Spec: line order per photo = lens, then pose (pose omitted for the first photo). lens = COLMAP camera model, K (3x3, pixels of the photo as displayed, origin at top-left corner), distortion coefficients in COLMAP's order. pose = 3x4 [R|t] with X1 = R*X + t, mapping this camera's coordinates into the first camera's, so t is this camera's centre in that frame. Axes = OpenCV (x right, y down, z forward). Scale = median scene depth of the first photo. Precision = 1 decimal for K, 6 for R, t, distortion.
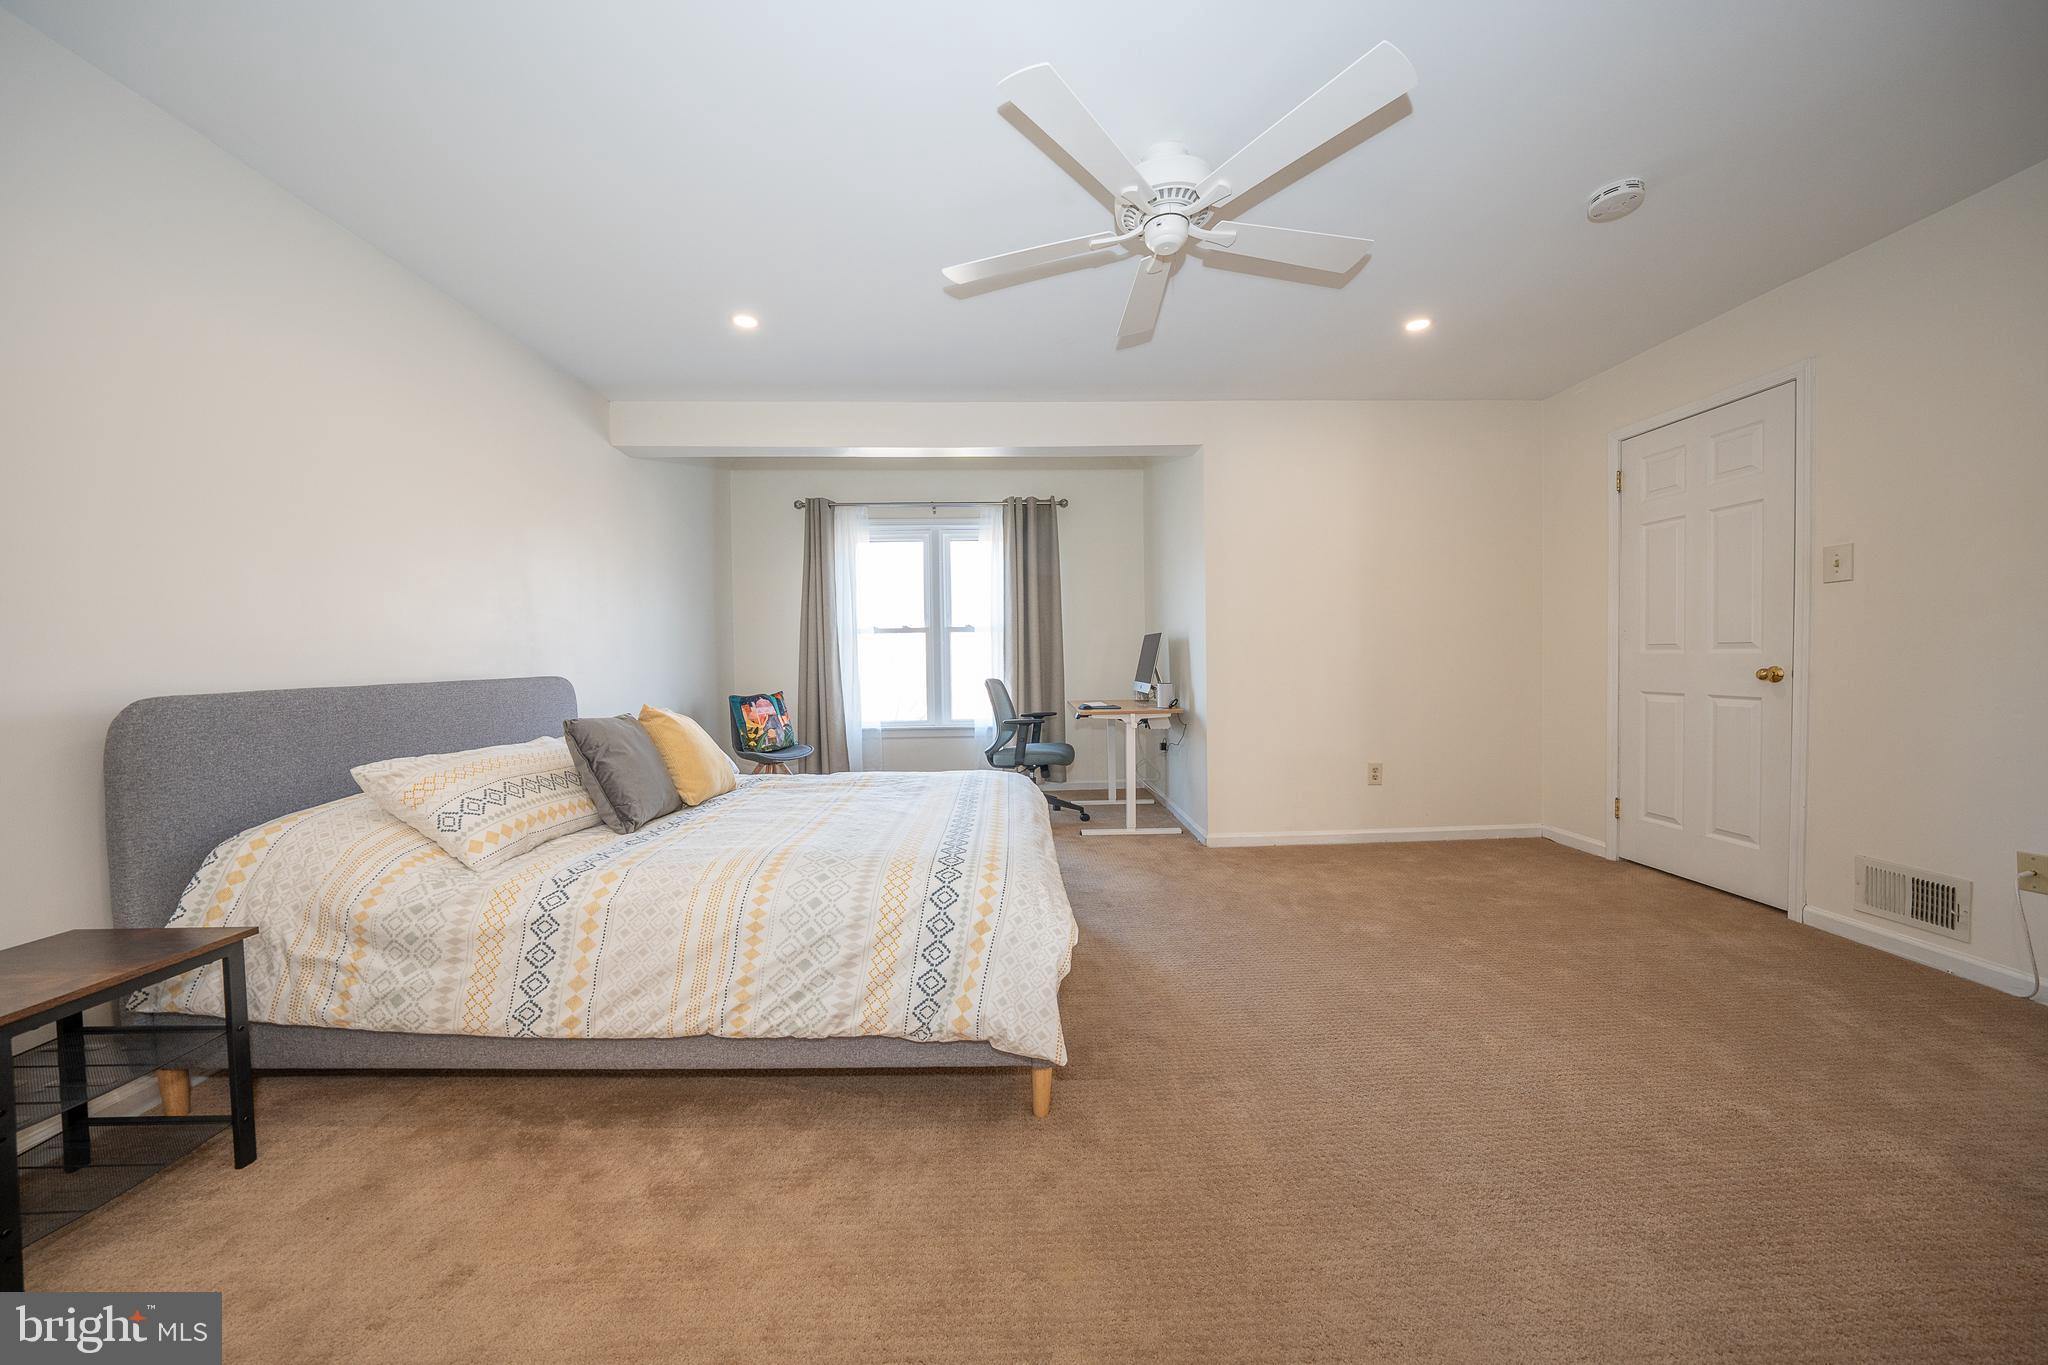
lens RADIAL K [[701.6, 0, 1024.8], [0, 701.6, 676.9], [0, 0, 1]] dist [-0.023243, 0.003927]
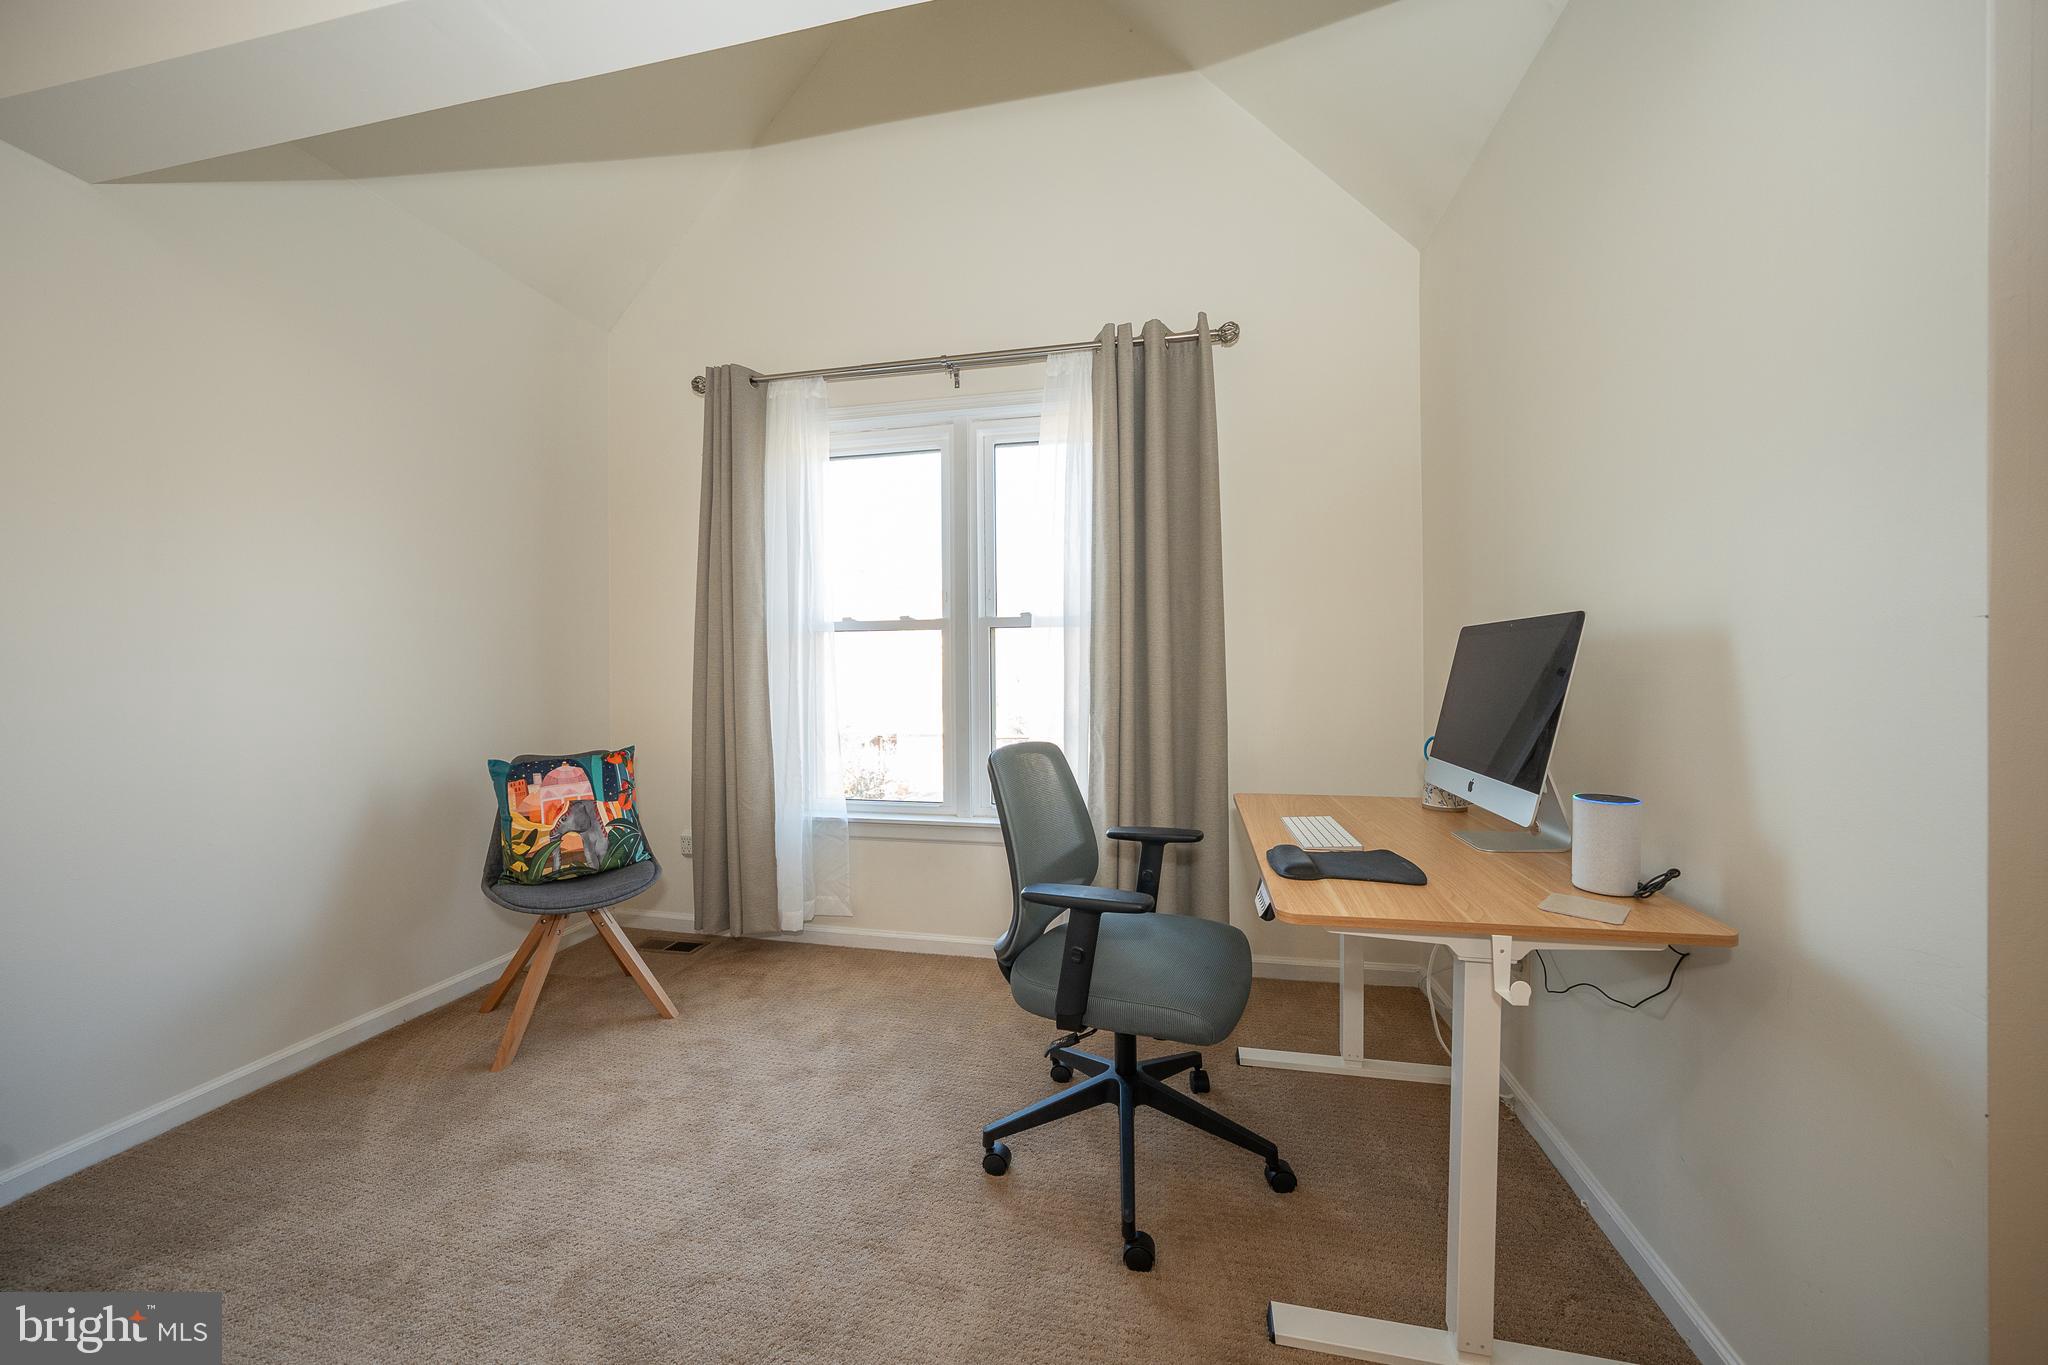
lens RADIAL K [[701.6, 0, 1025.7], [0, 701.6, 677.2], [0, 0, 1]] dist [-0.023243, 0.003927]
pose [[0.972369, 0.010876, -0.233194, 0.042434], [-0.013584, 0.999858, -0.010009, -0.030538], [0.233052, 0.012900, 0.972379, 0.649317]]
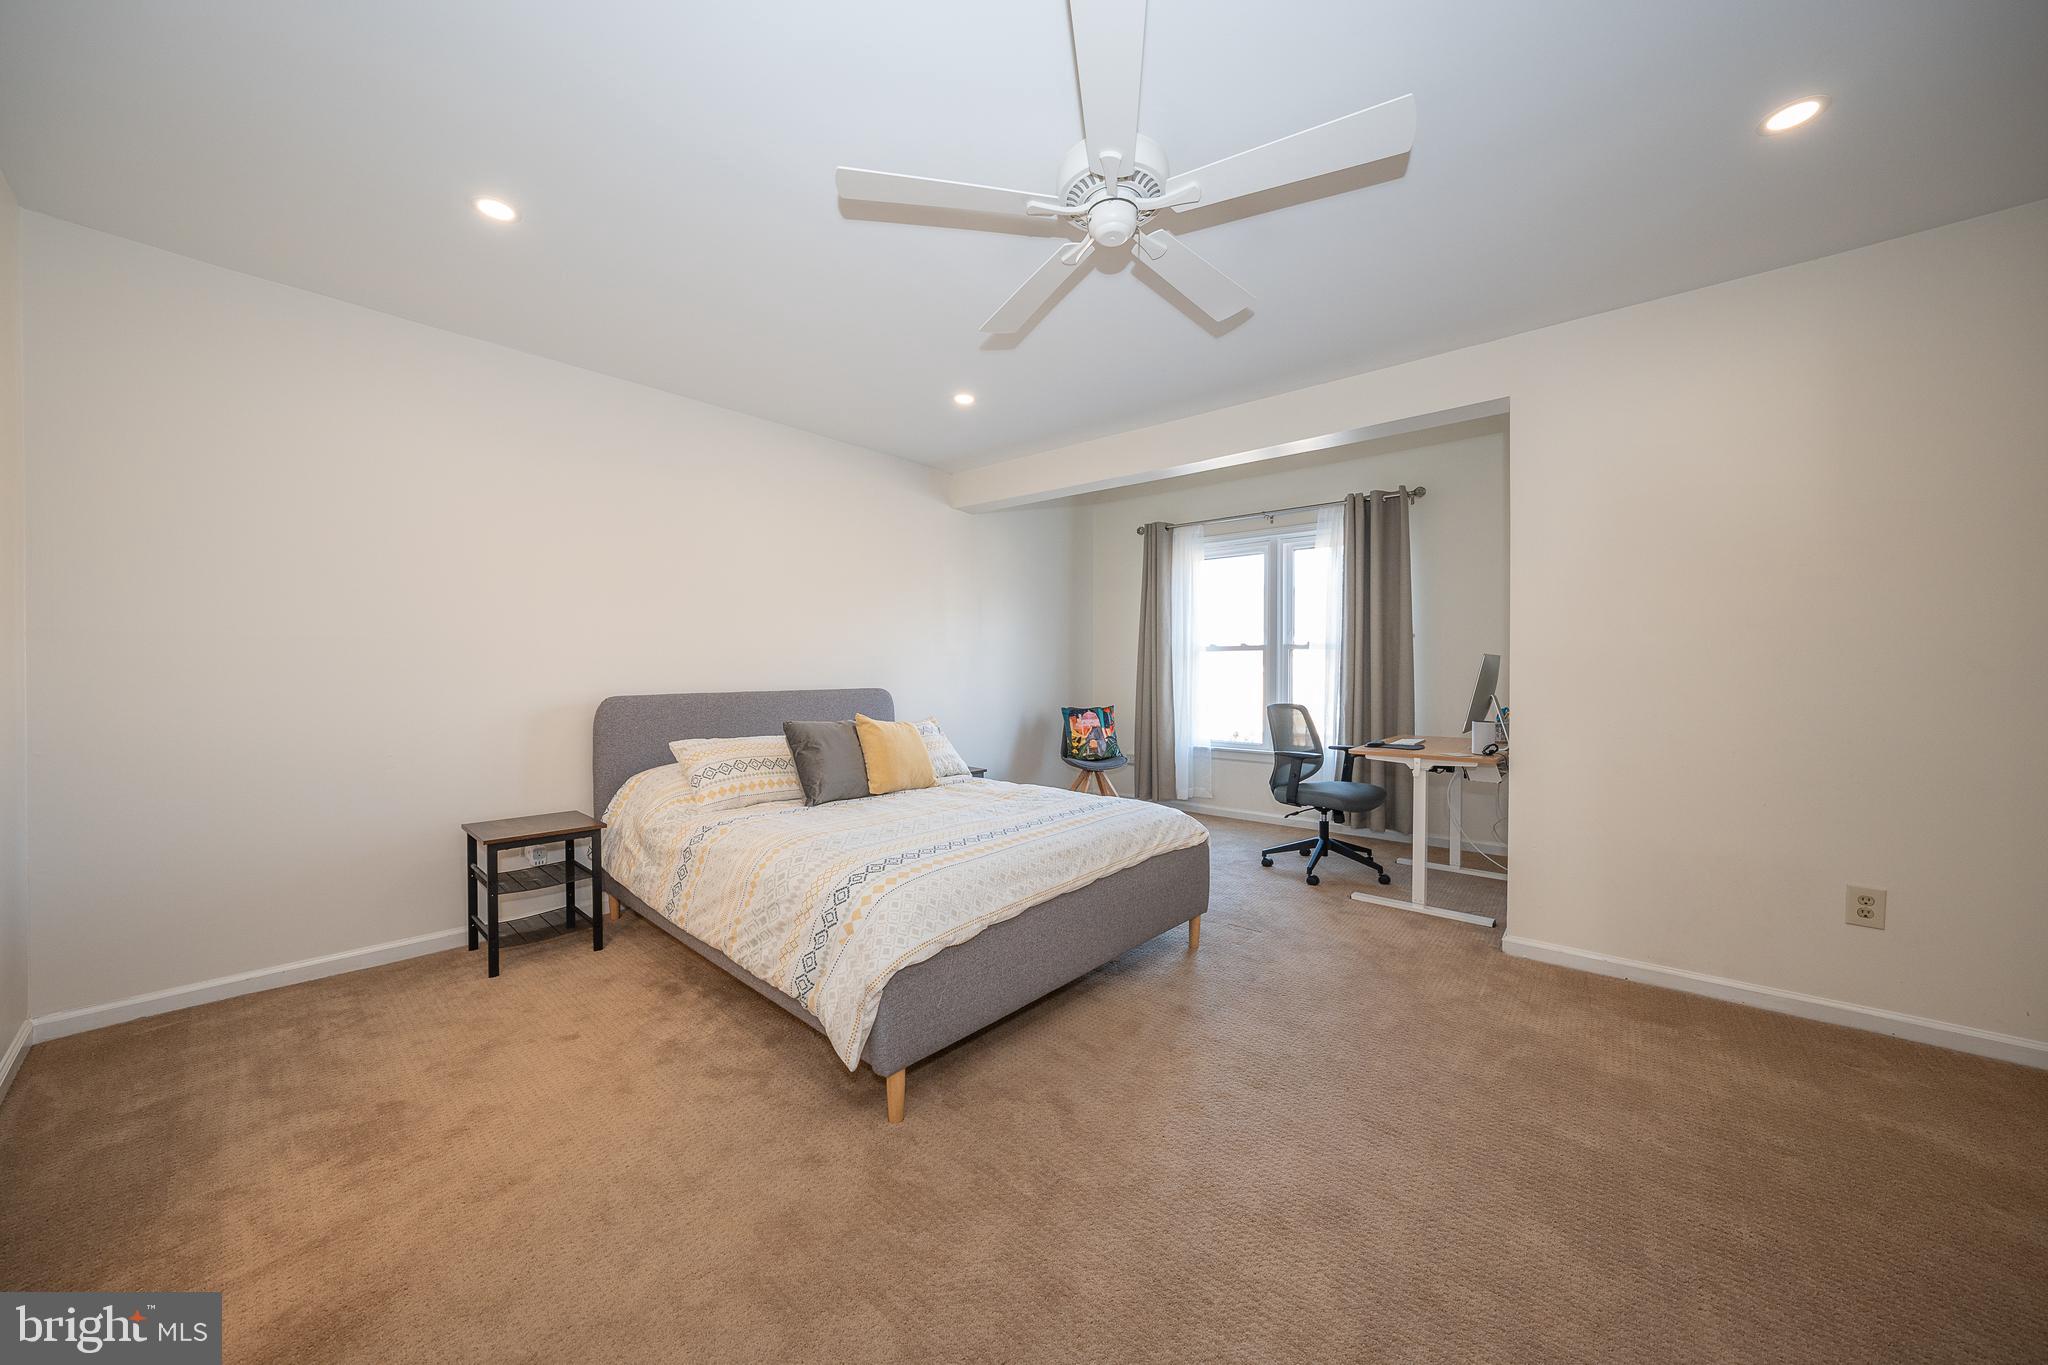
lens RADIAL K [[701.6, 0, 1031.2], [0, 701.6, 678.8], [0, 0, 1]] dist [-0.023243, 0.003927]
pose [[0.742939, 0.024550, -0.668909, 0.315791], [-0.031504, 0.999502, 0.001693, -0.020960], [0.668617, 0.019816, 0.743343, 0.119284]]
